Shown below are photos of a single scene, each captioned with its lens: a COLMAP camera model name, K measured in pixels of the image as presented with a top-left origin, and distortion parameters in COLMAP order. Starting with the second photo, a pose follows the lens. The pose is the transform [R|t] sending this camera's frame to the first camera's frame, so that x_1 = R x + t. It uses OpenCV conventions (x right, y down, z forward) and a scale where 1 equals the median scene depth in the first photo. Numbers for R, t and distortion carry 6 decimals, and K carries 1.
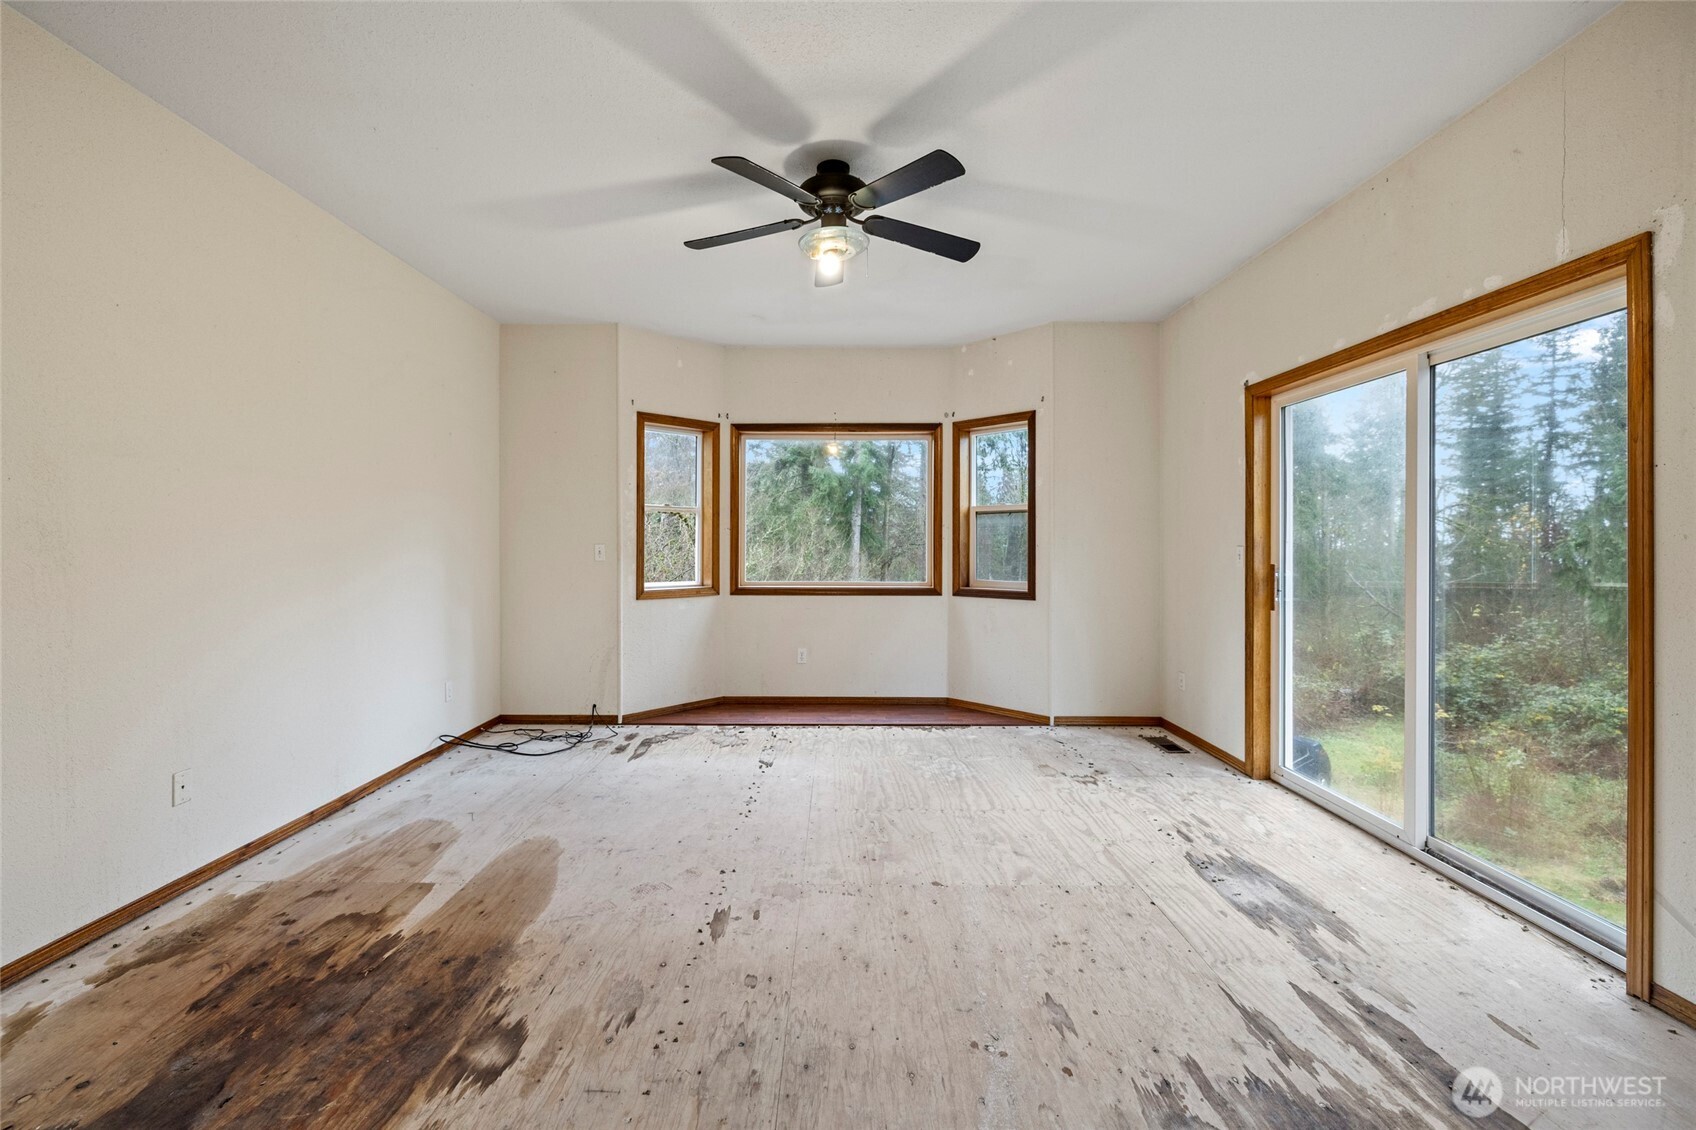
lens RADIAL K [[709.6, 0, 859.8], [0, 709.6, 547.1], [0, 0, 1]] dist [-0.000144, -0.000631]
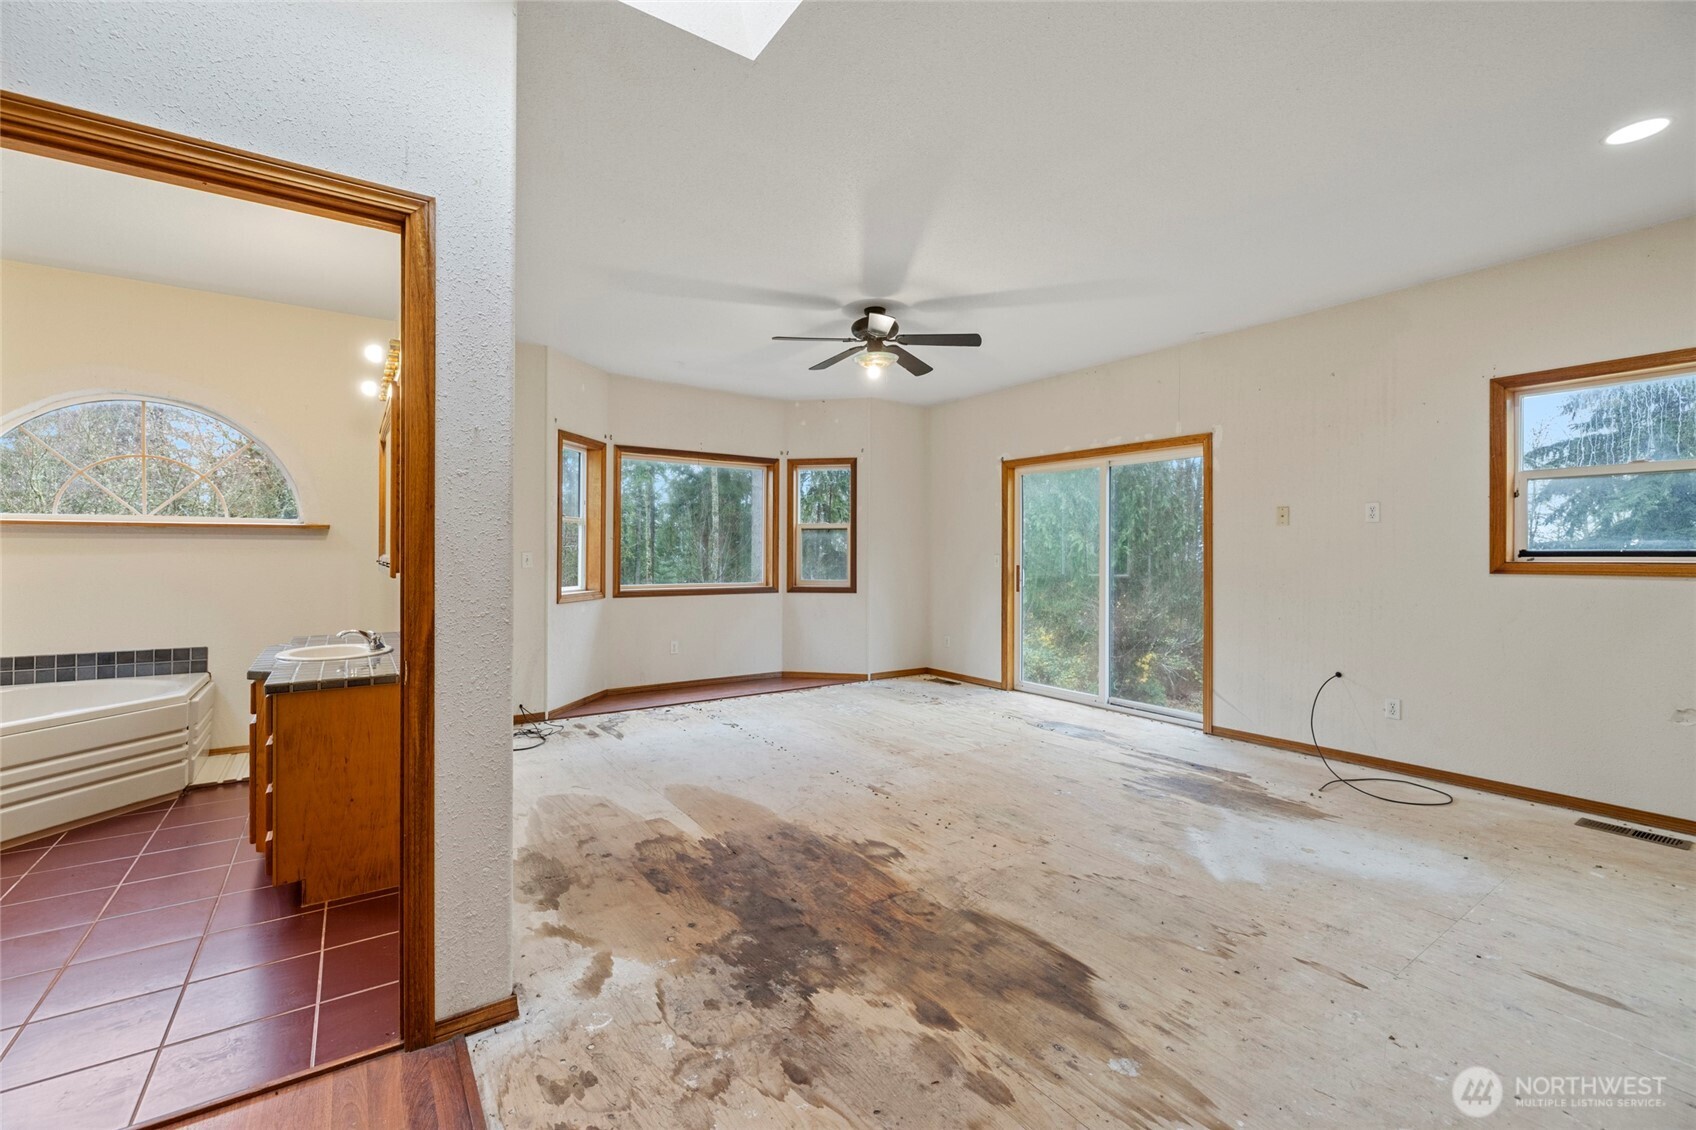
lens RADIAL K [[709.6, 0, 838.0], [0, 709.6, 557.6], [0, 0, 1]] dist [-0.000144, -0.000631]
pose [[0.818149, -0.001548, 0.575004, -1.105055], [-0.002002, 0.999983, 0.005541, -0.005950], [-0.575003, -0.005684, 0.818132, -0.241861]]
